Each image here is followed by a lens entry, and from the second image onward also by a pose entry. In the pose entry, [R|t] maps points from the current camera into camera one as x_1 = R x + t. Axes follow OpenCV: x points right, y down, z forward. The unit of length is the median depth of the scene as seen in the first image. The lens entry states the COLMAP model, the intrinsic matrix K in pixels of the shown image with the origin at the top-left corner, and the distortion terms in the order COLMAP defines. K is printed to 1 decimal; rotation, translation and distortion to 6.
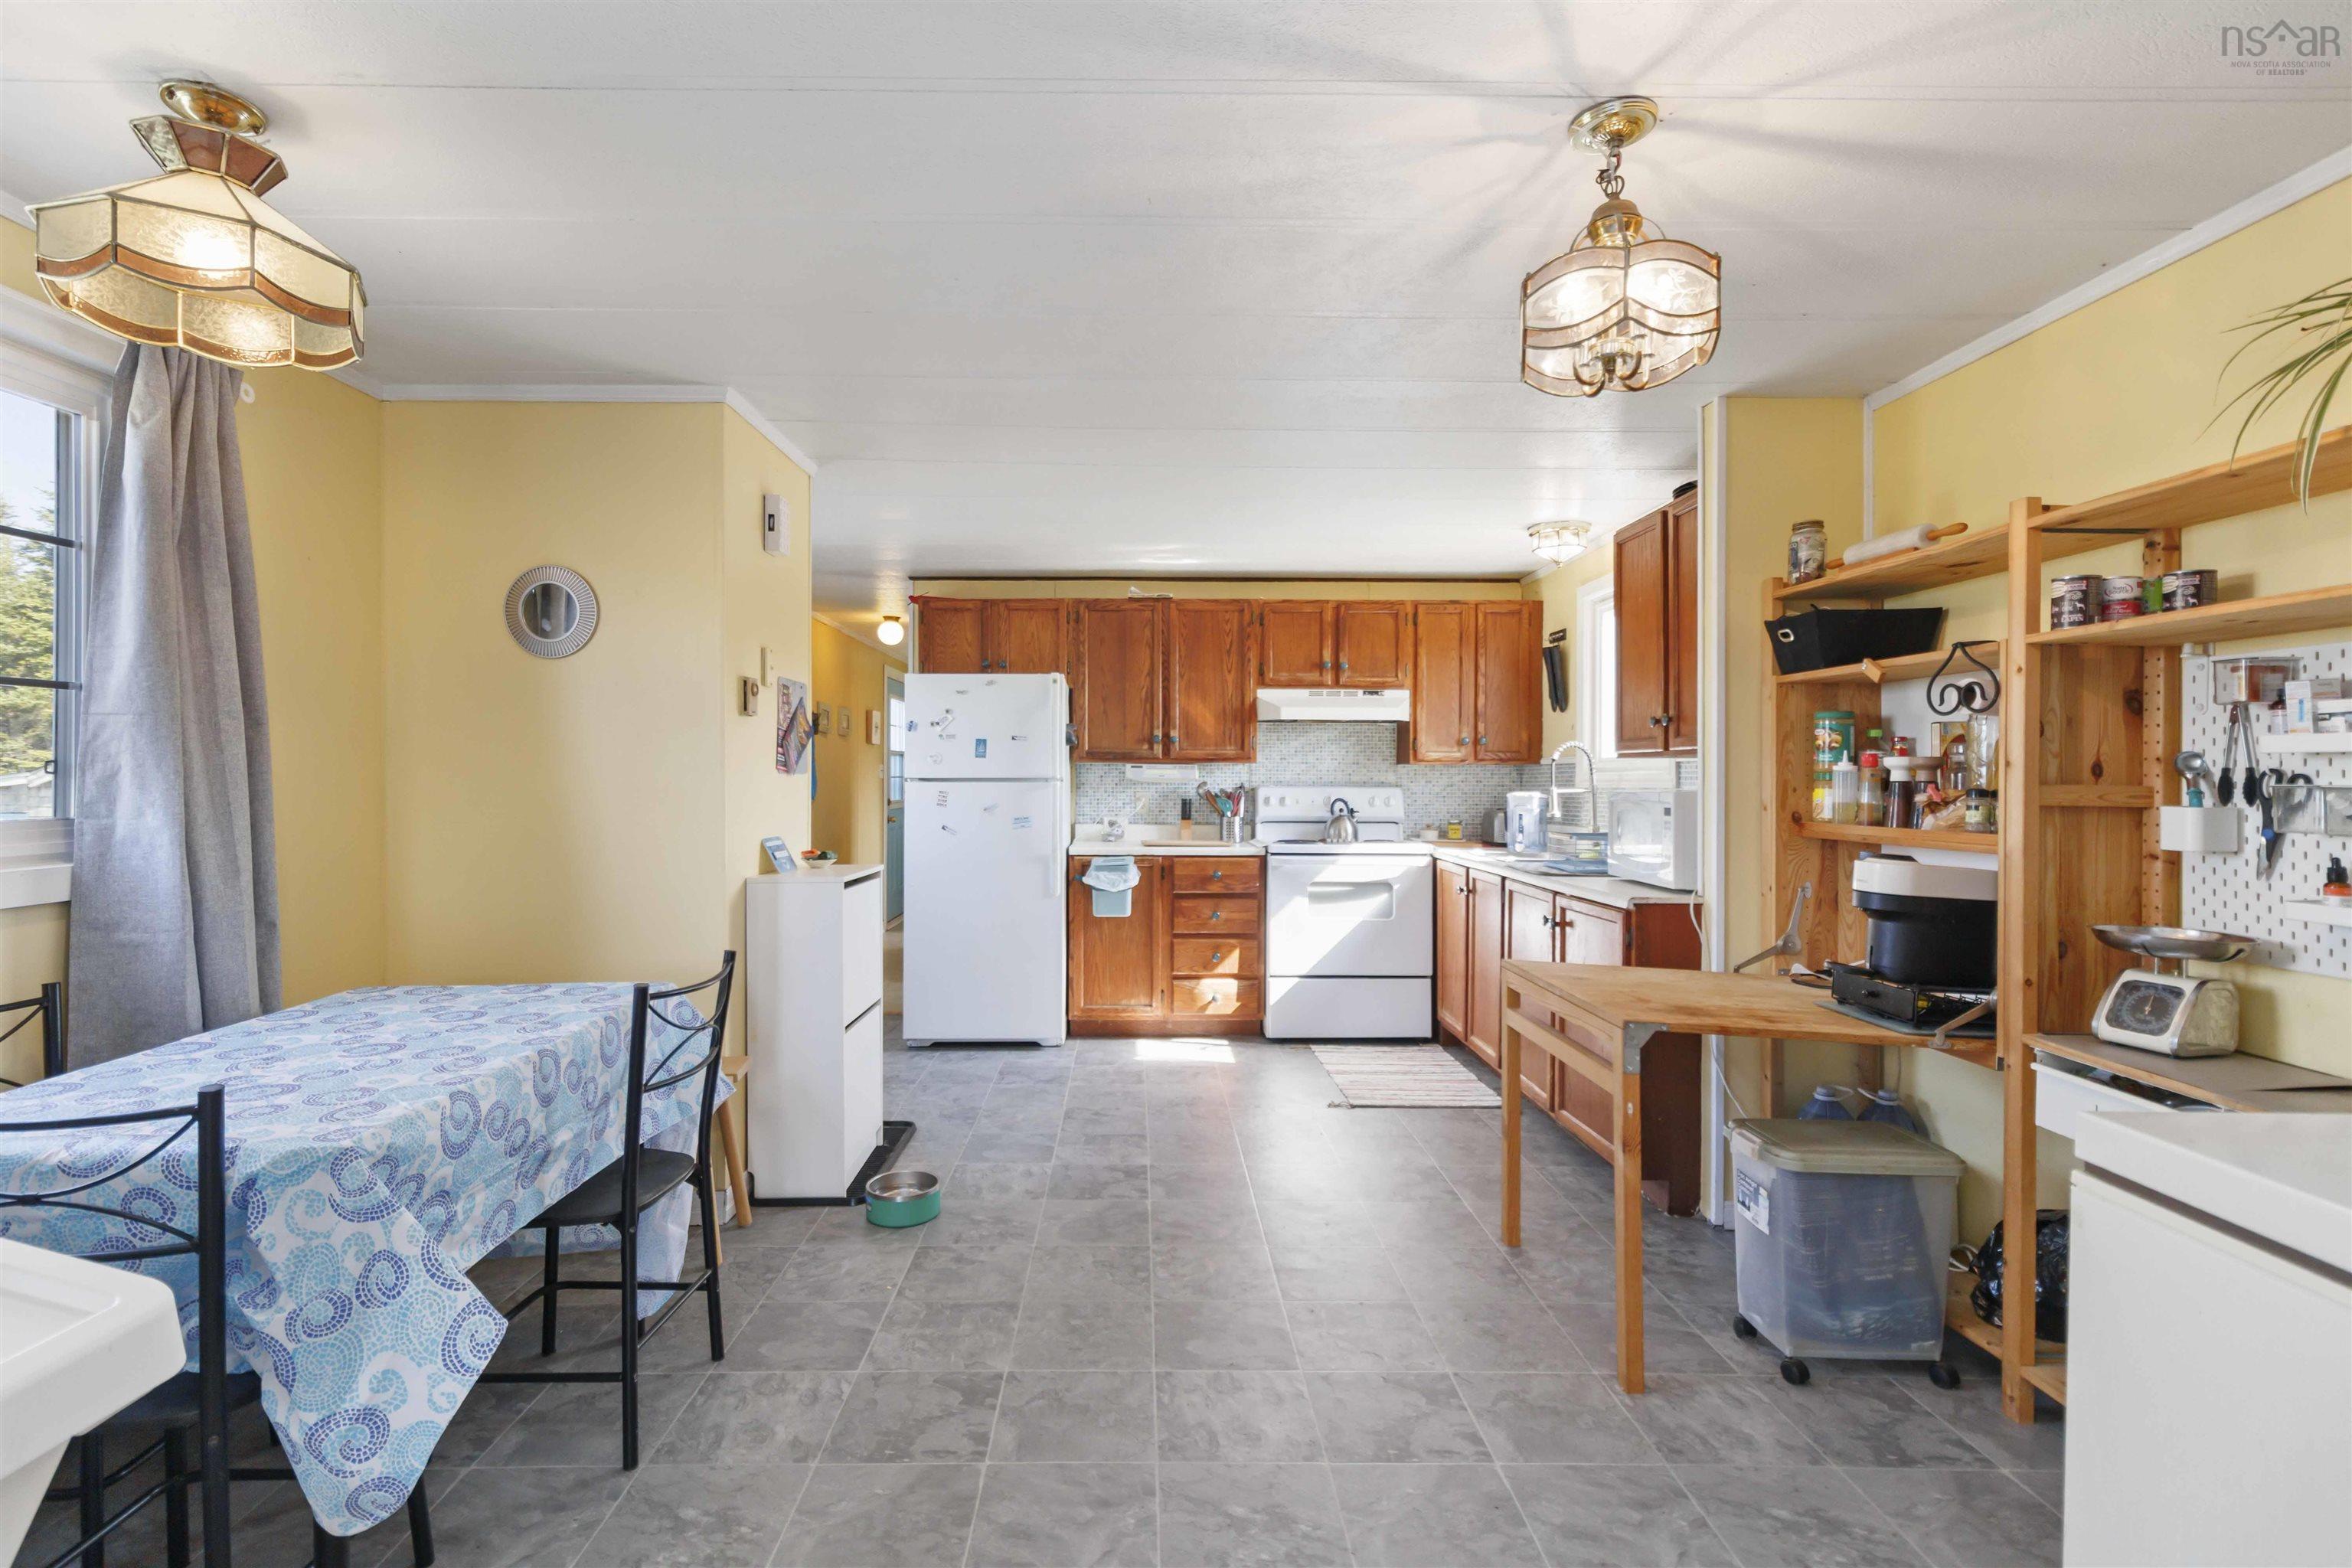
lens RADIAL K [[1105.1, 0, 1145.2], [0, 1105.1, 776.8], [0, 0, 1]] dist [0.000382, 0.000290]
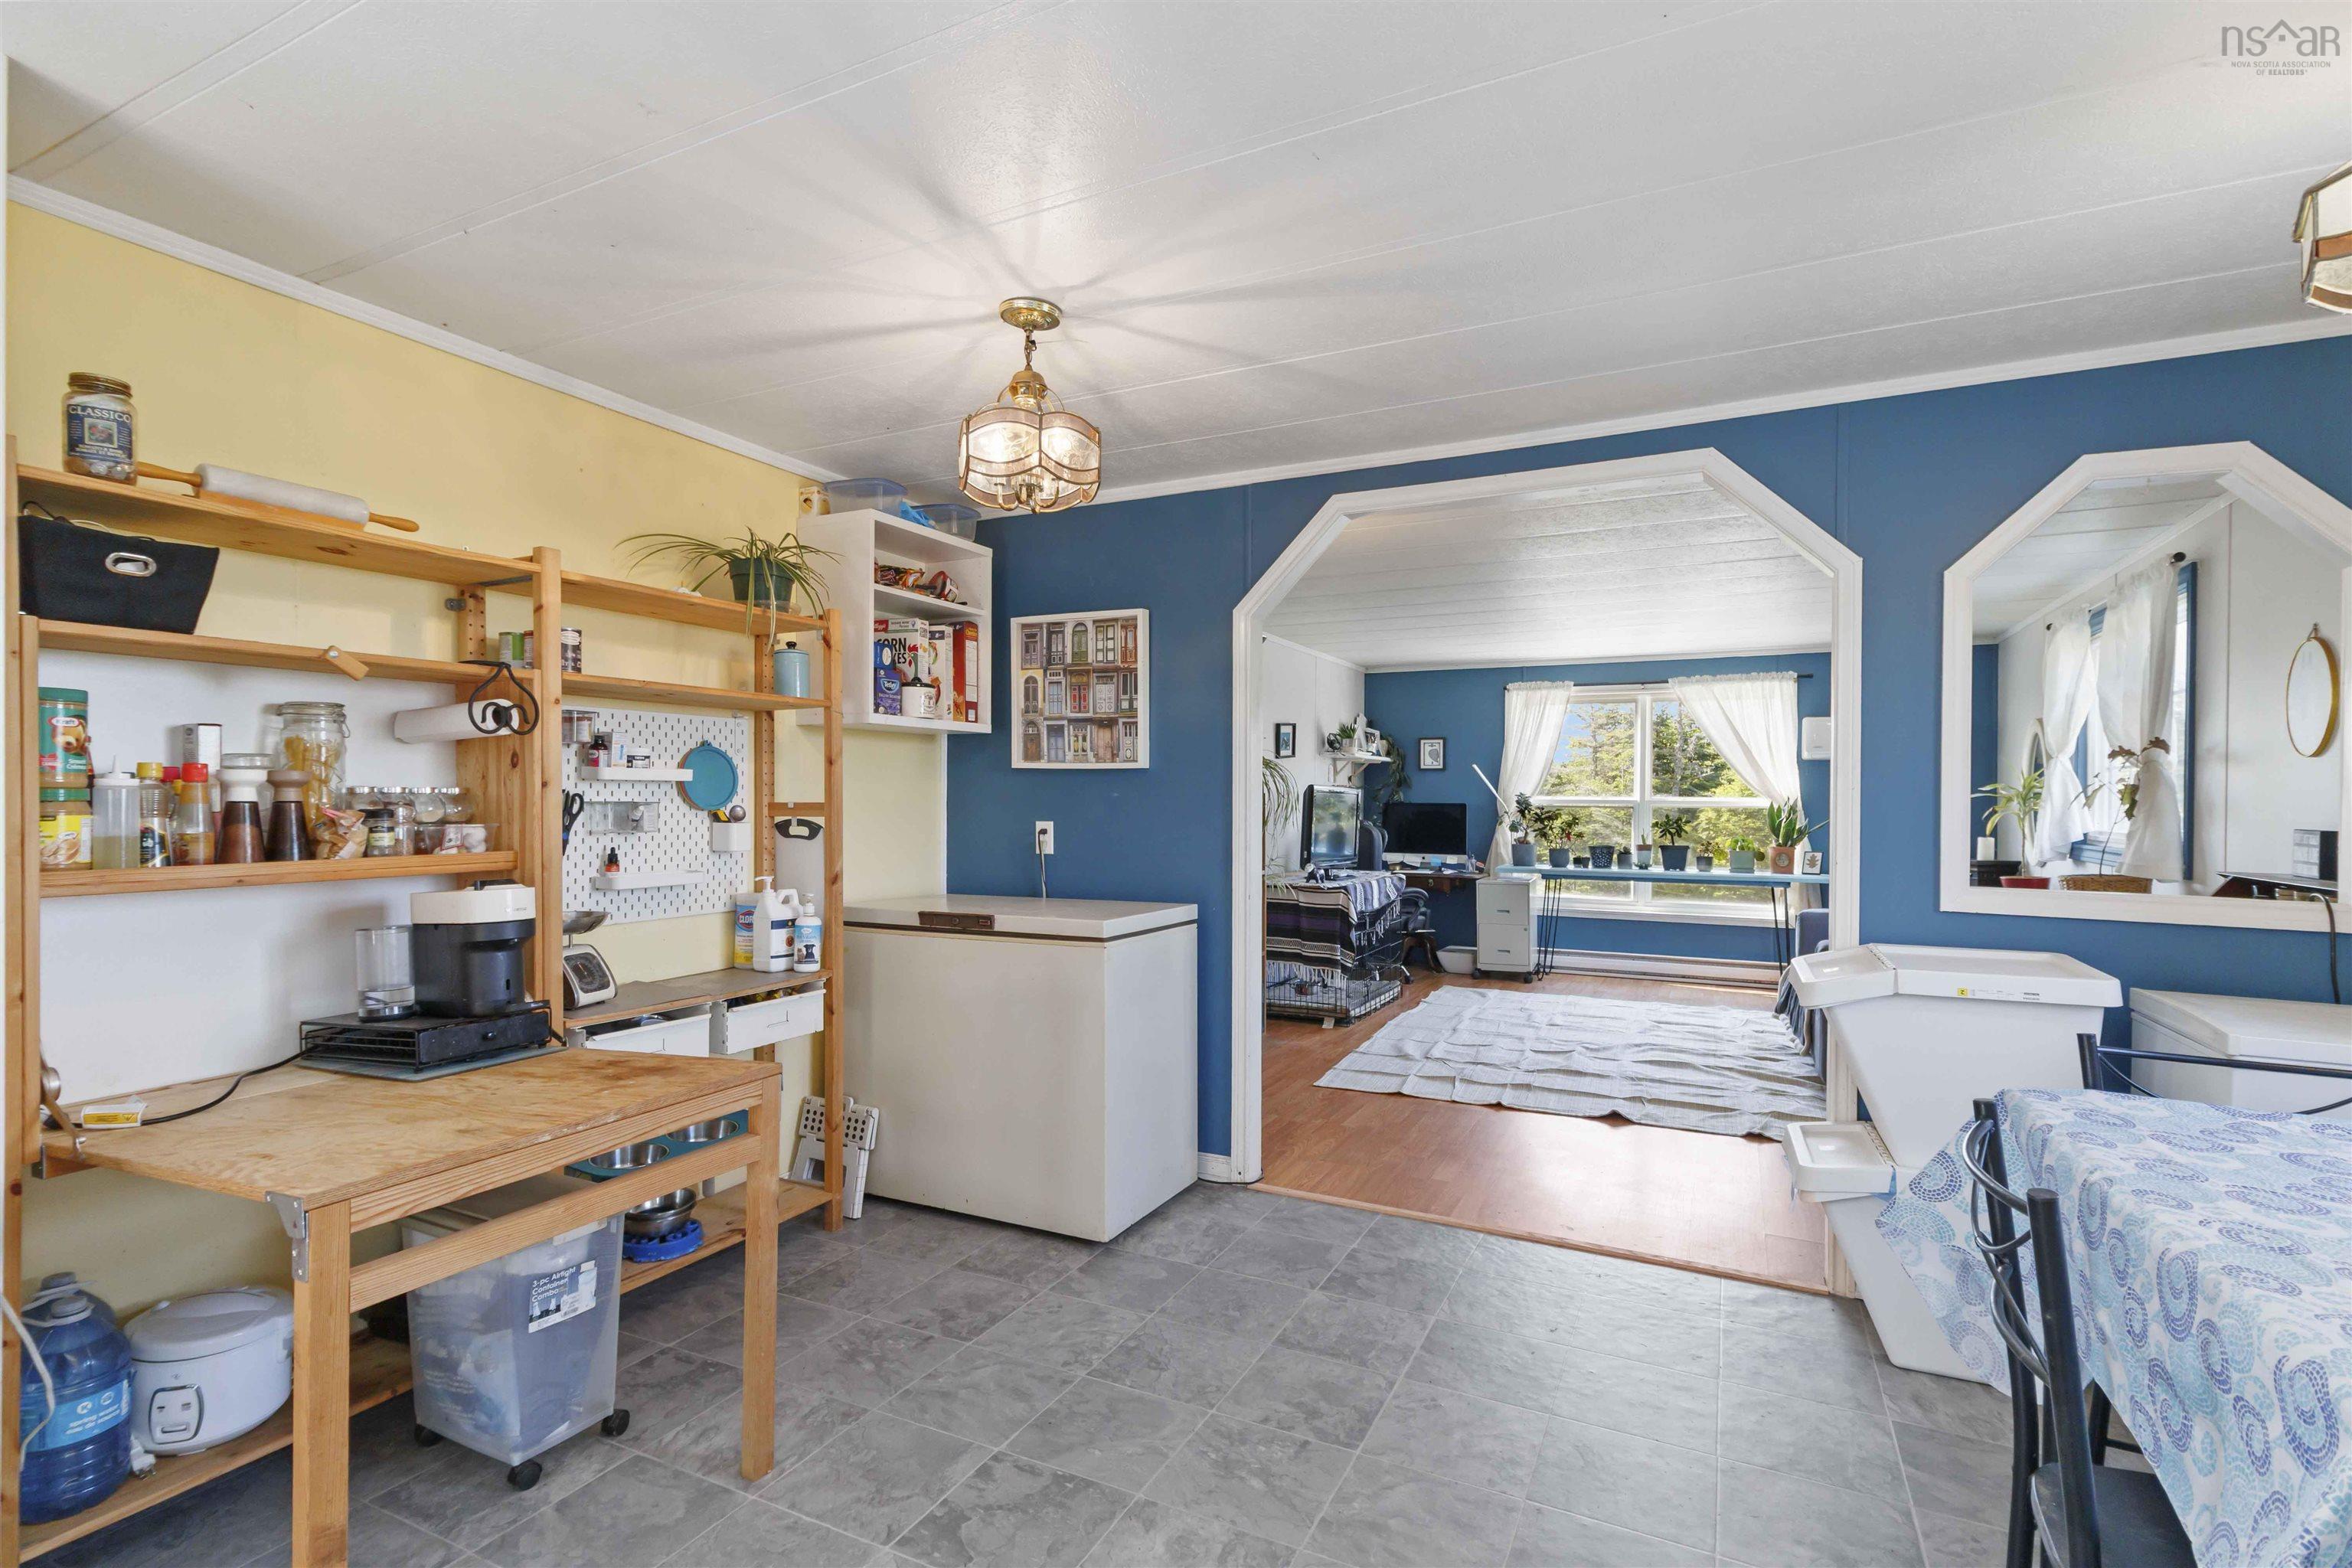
lens RADIAL K [[1096.1, 0, 1179.6], [0, 1096.1, 800.6], [0, 0, 1]] dist [0.003968, 0.000661]
pose [[-0.889682, -0.009007, 0.456493, -0.119596], [-0.006595, 0.999955, 0.006875, -0.003244], [-0.456534, 0.003106, -0.889701, 0.712056]]
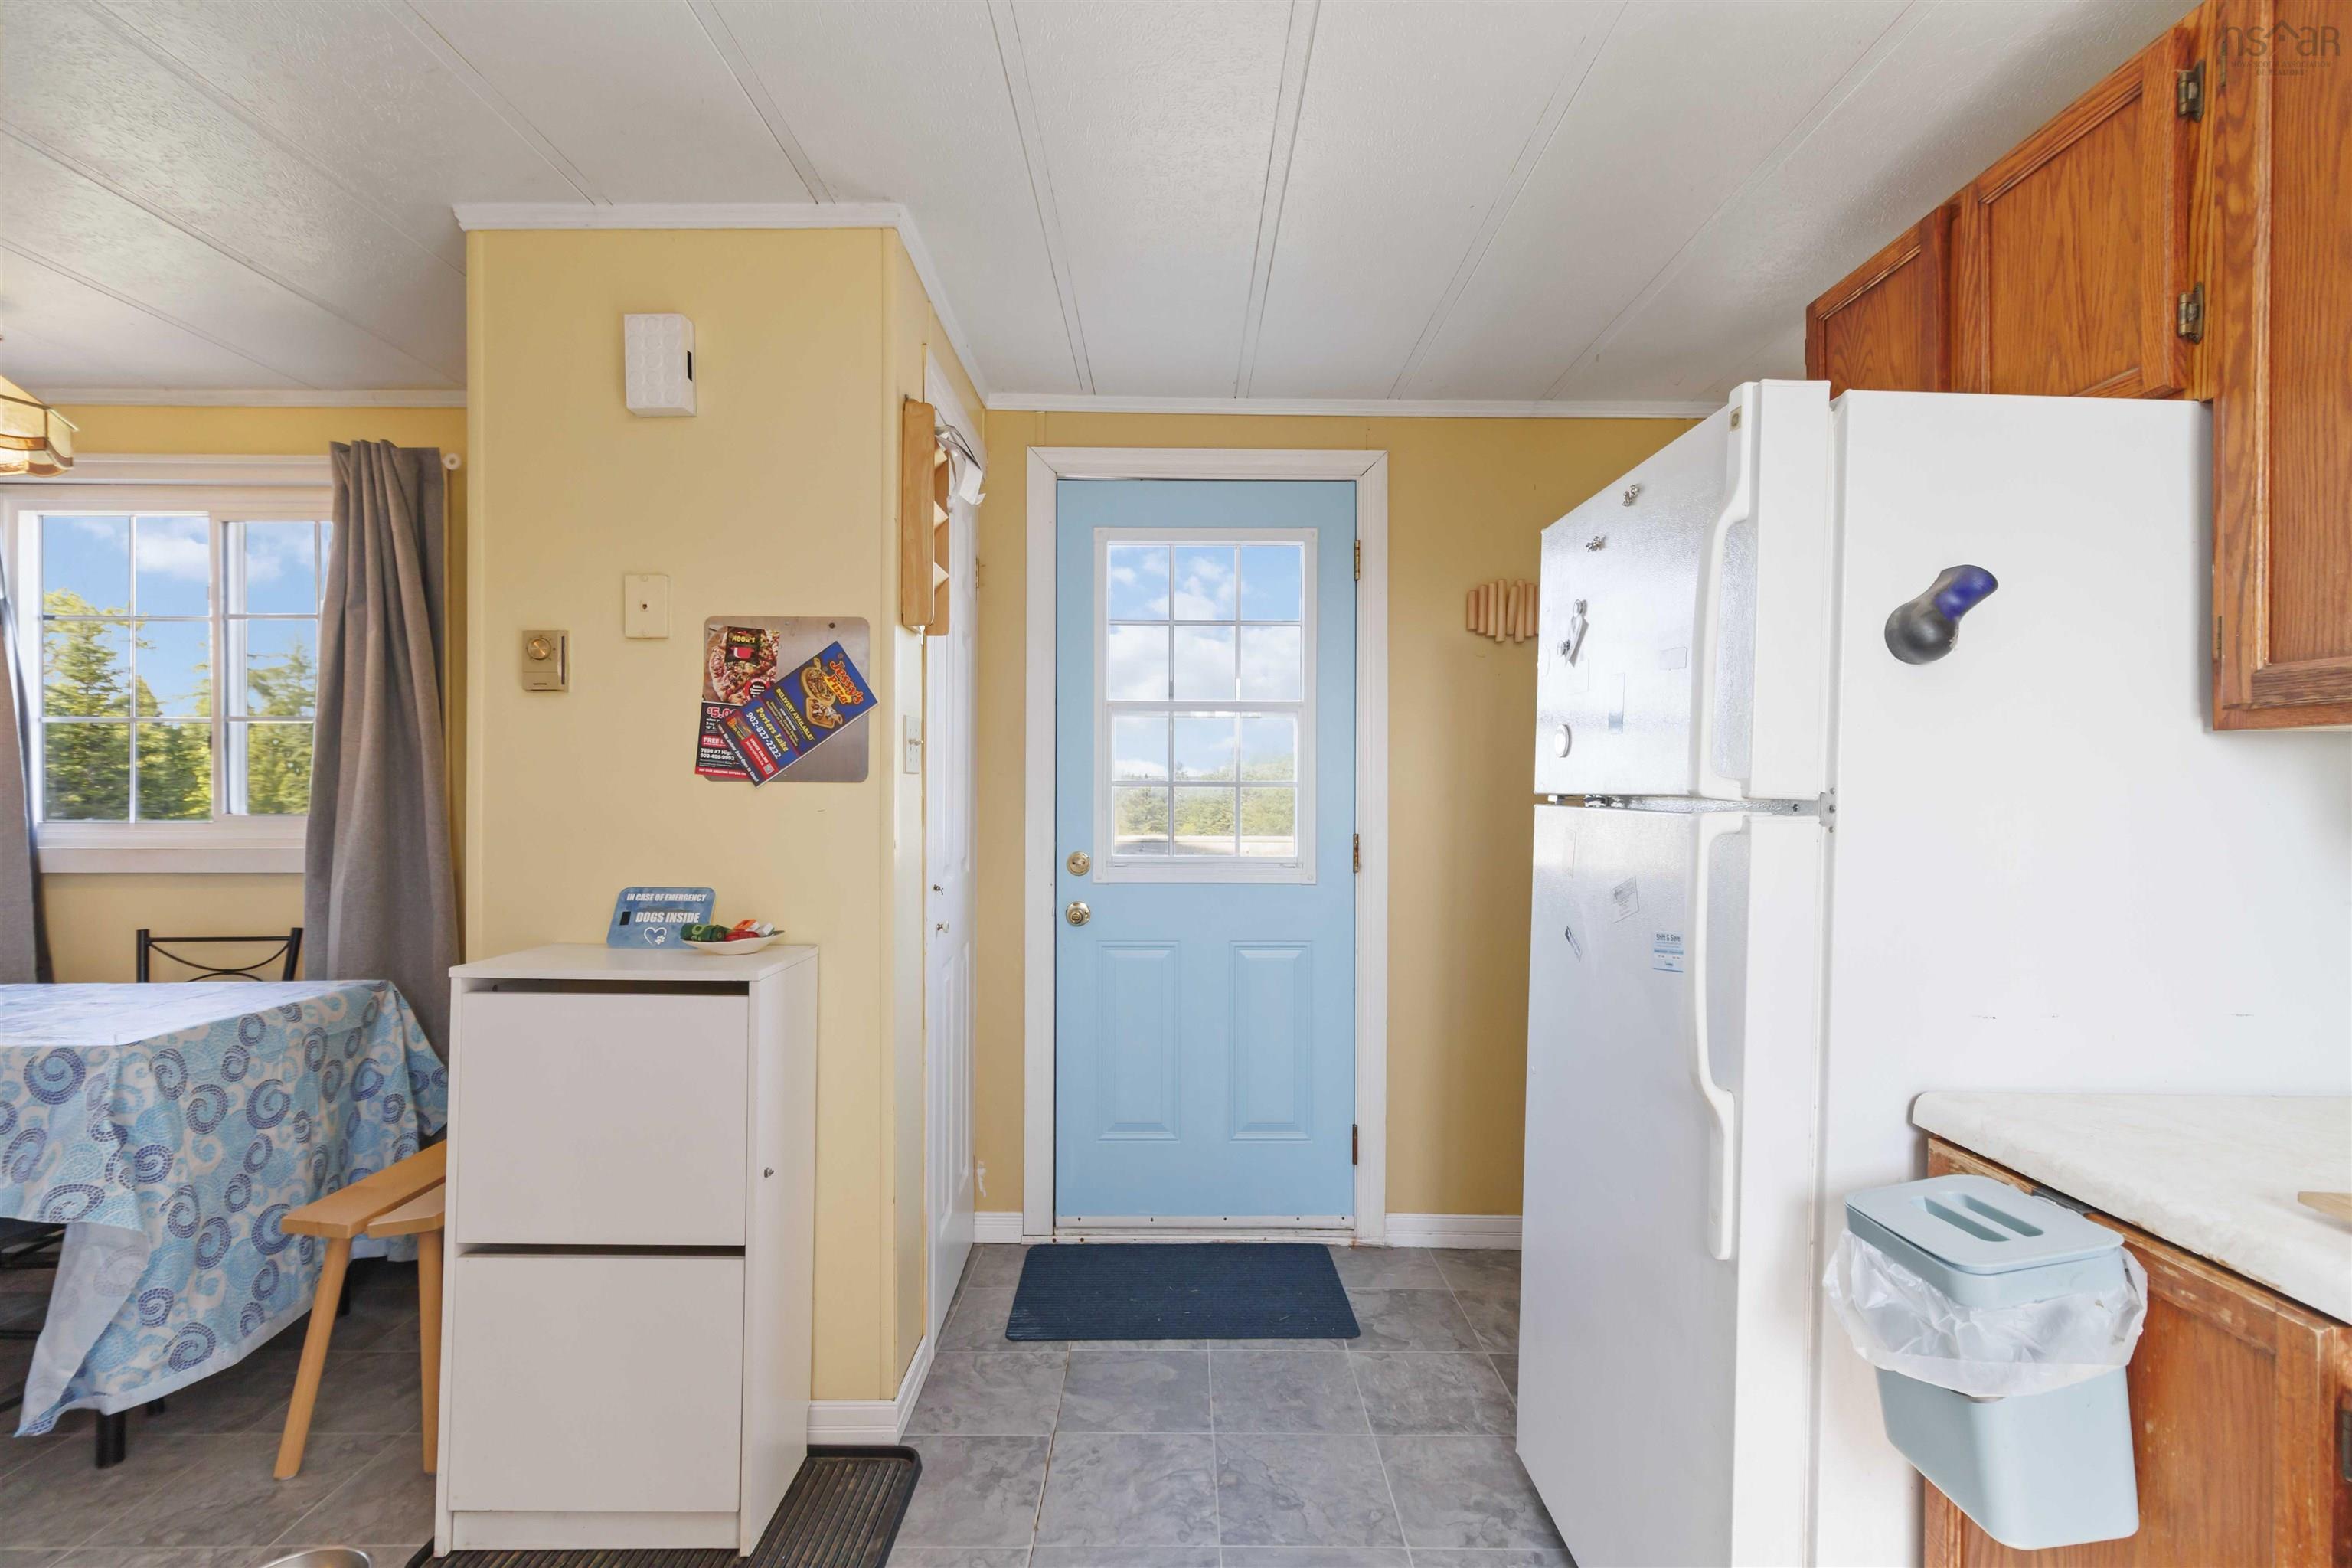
lens RADIAL K [[1082.7, 0, 1179.8], [0, 1082.7, 785.7], [0, 0, 1]] dist [0.004482, 0.000871]
pose [[-0.004596, 0.000039, -0.999989, 0.164495], [-0.004955, 0.999988, 0.000062, -0.001326], [0.999977, 0.004956, -0.004596, 0.845599]]
